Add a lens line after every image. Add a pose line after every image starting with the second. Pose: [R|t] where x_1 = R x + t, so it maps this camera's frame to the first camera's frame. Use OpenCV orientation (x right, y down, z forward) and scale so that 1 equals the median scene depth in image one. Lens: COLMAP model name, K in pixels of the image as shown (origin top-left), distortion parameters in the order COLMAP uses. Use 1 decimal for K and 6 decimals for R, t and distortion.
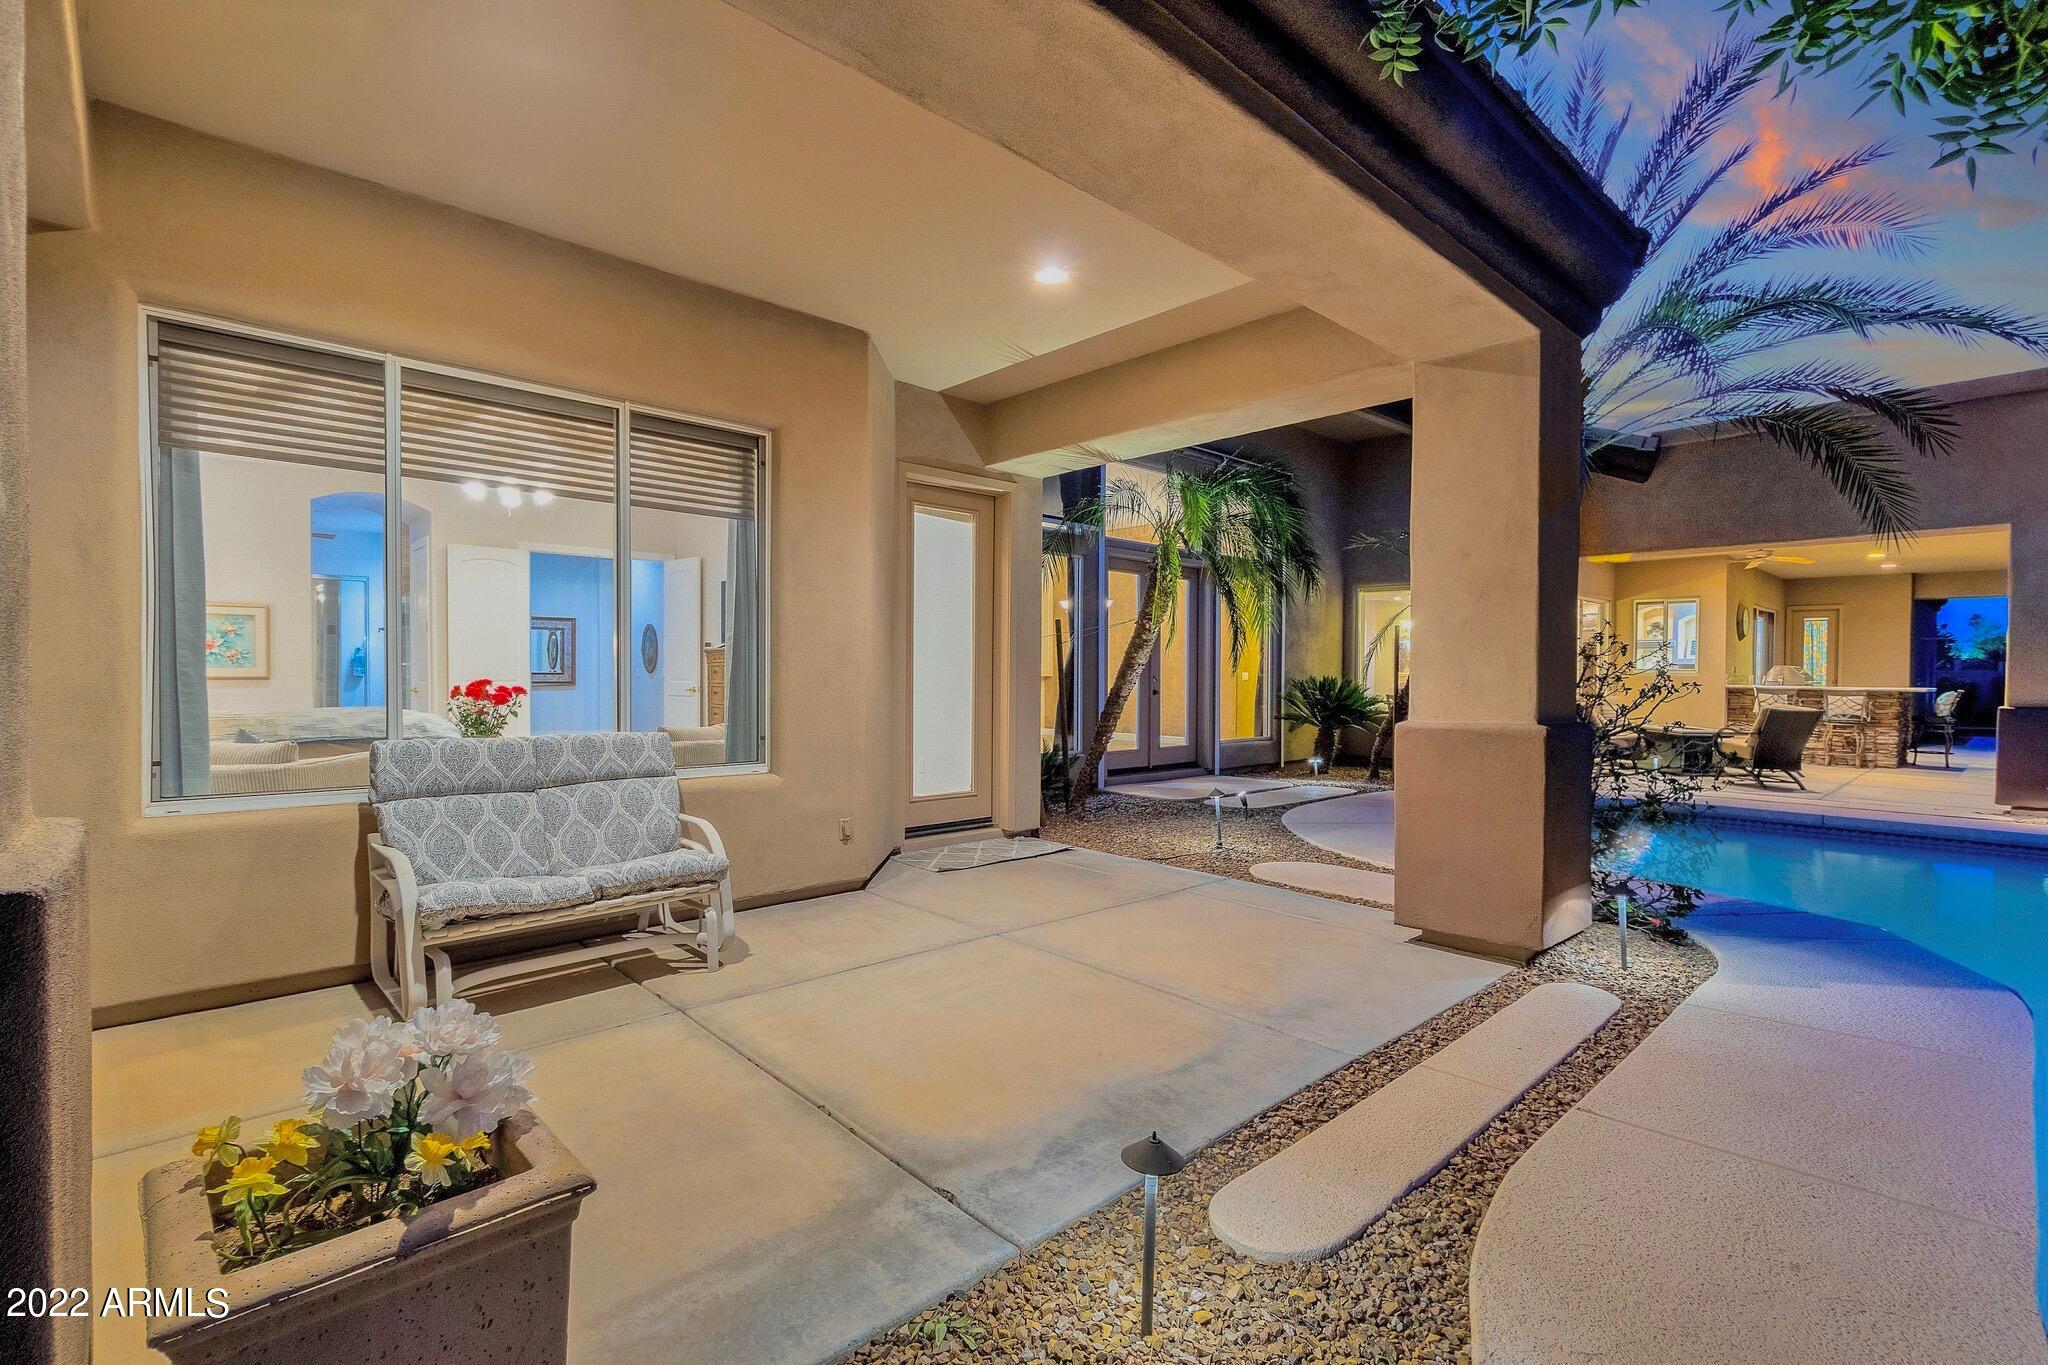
lens RADIAL K [[935.2, 0, 1027.8], [0, 935.2, 692.1], [0, 0, 1]] dist [-0.000662, 0.000680]
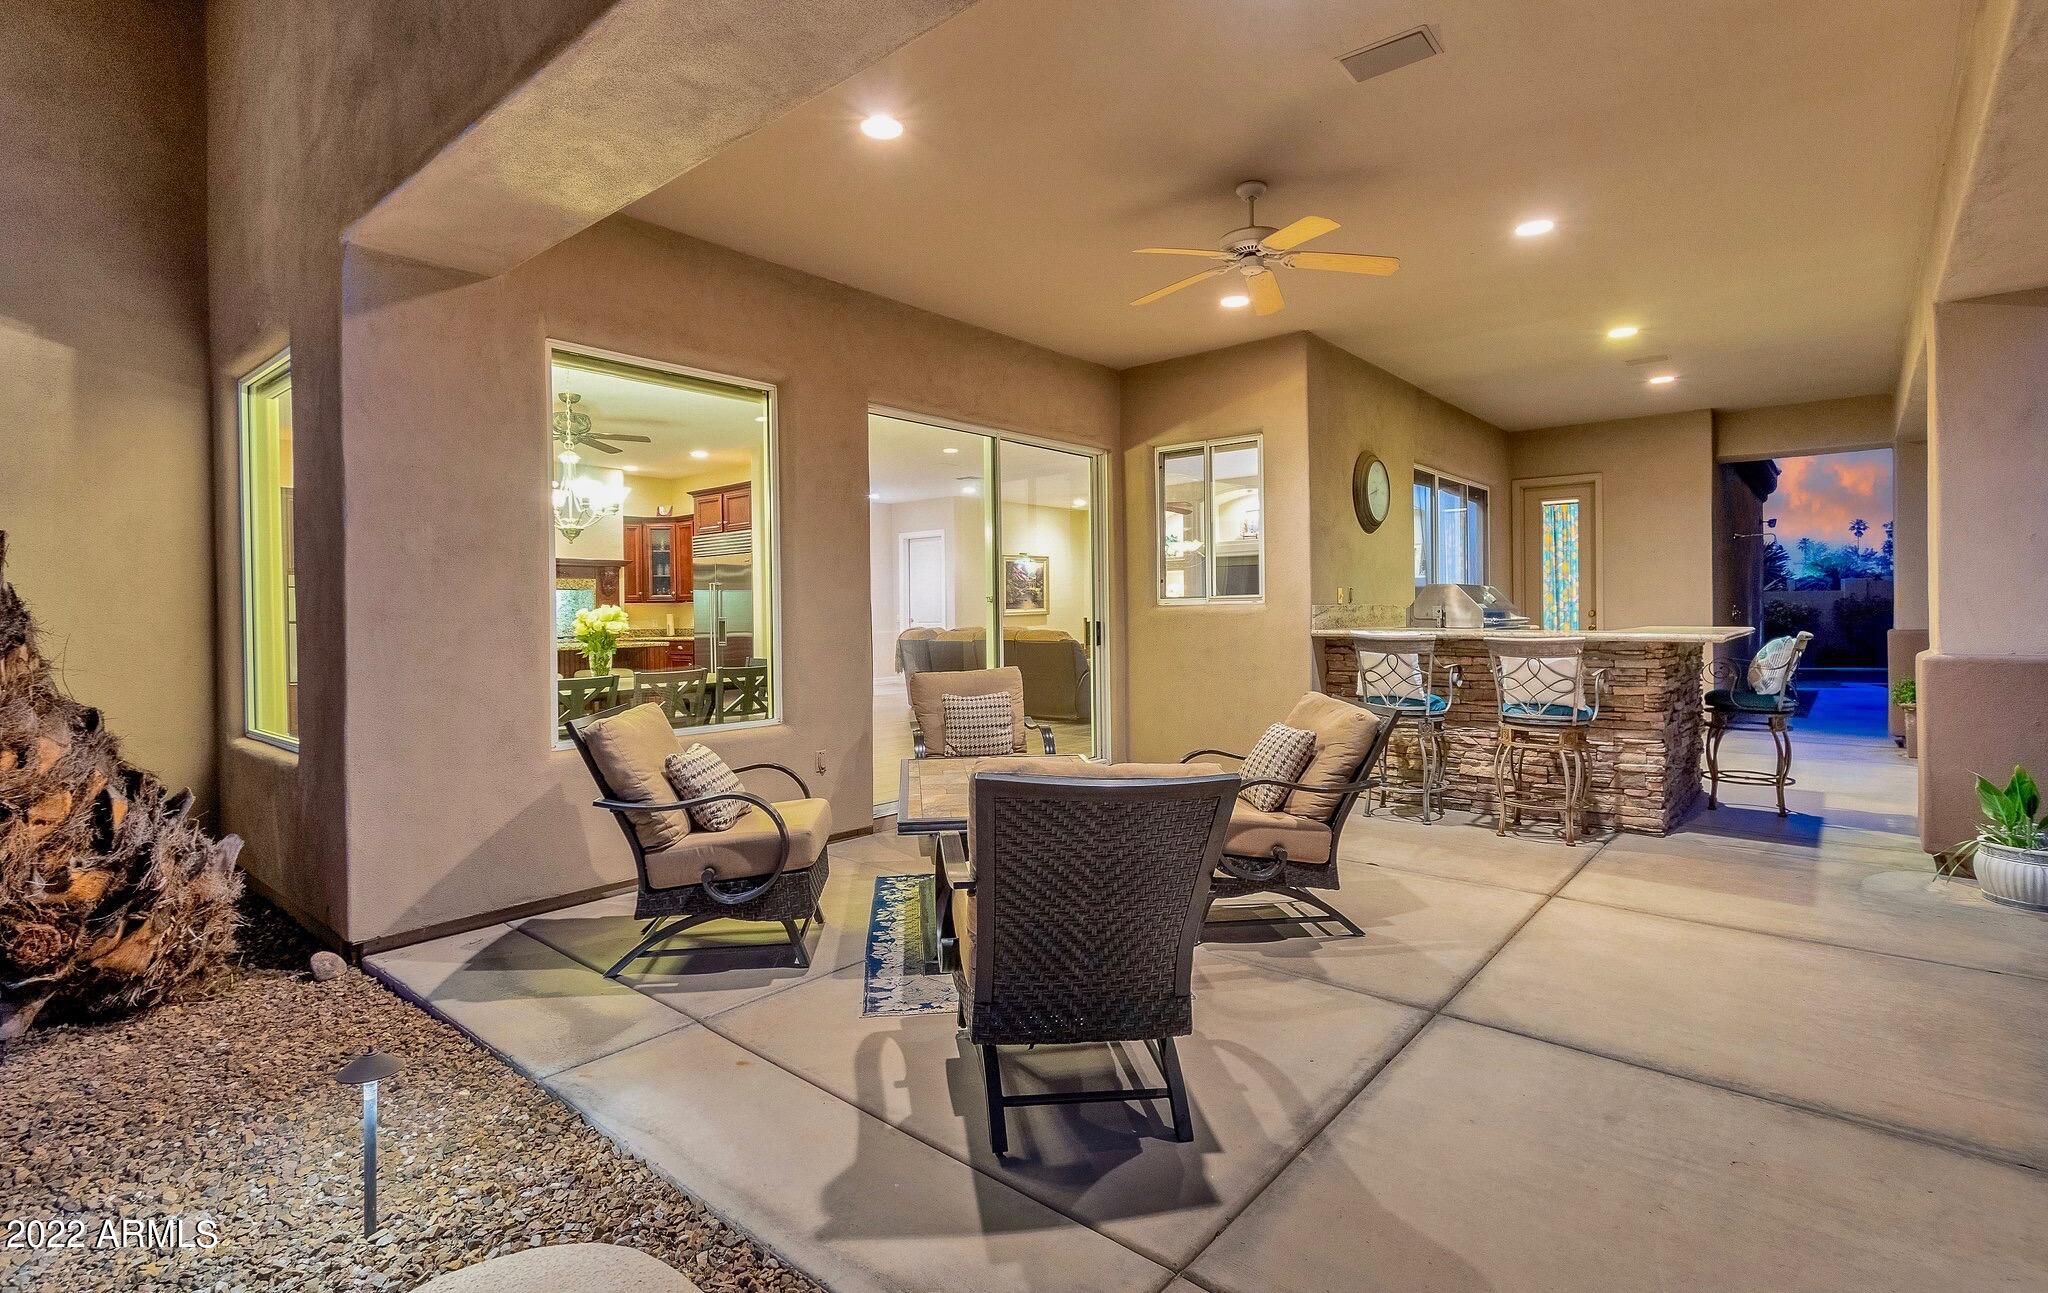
lens RADIAL K [[953.3, 0, 1023.4], [0, 953.3, 627.5], [0, 0, 1]] dist [0.013790, 0.000052]
pose [[0.993719, -0.022677, 0.109583, 0.766392], [0.023215, 0.999724, -0.003636, -0.013890], [-0.109470, 0.006157, 0.993971, 0.776724]]
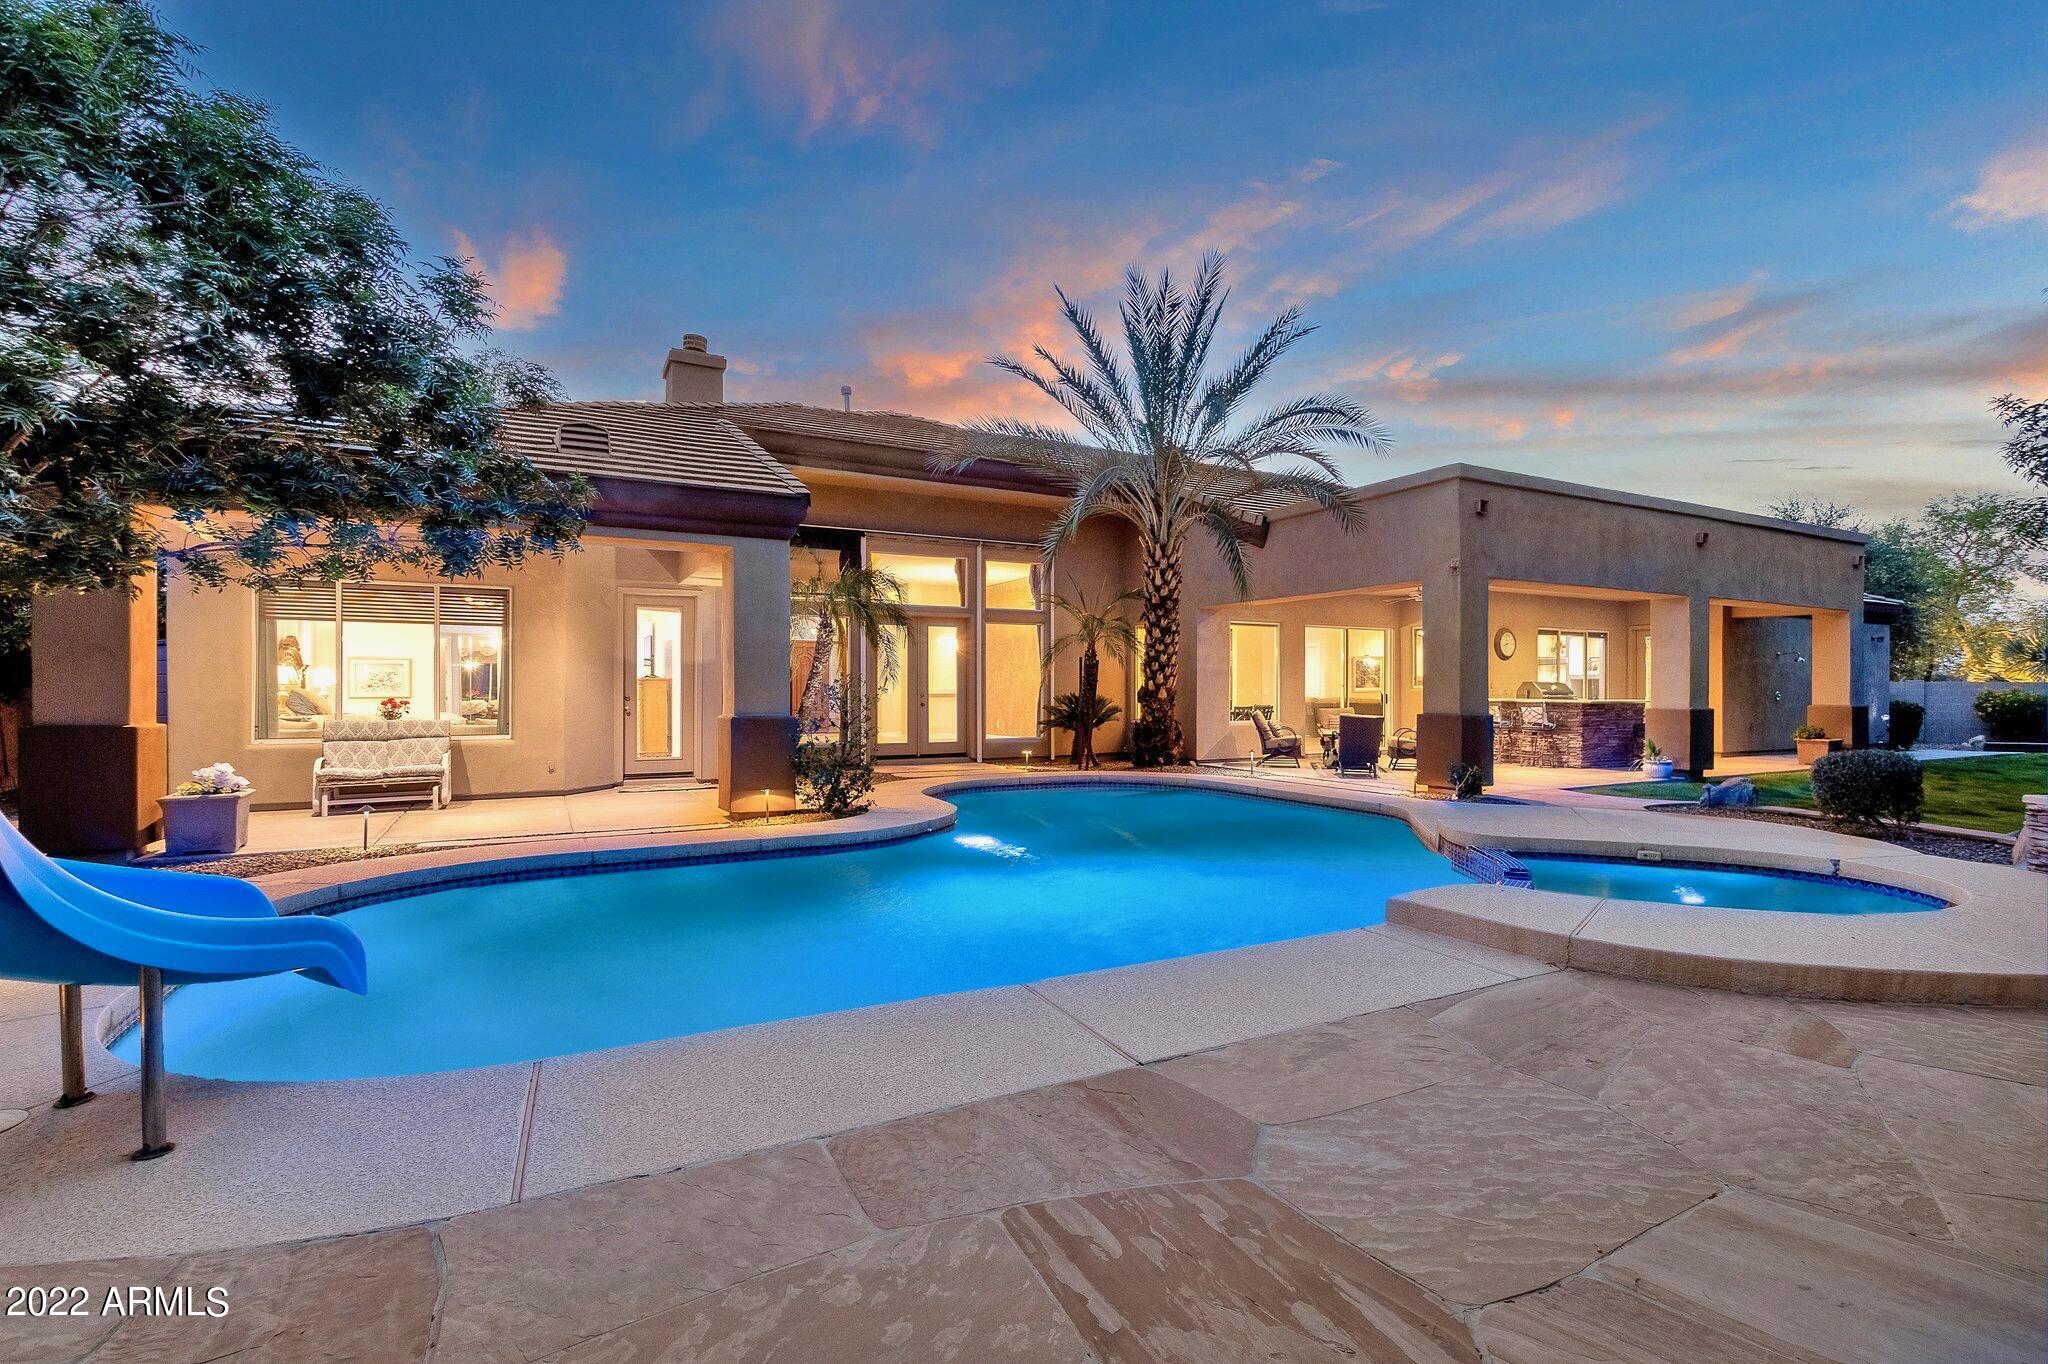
lens RADIAL K [[935.2, 0, 1030.5], [0, 935.2, 691.5], [0, 0, 1]] dist [-0.000662, 0.000680]
pose [[0.967938, -0.005602, -0.251126, 0.687766], [0.000883, 0.999821, -0.018903, 0.007815], [0.251187, 0.018075, 0.967770, -0.393532]]
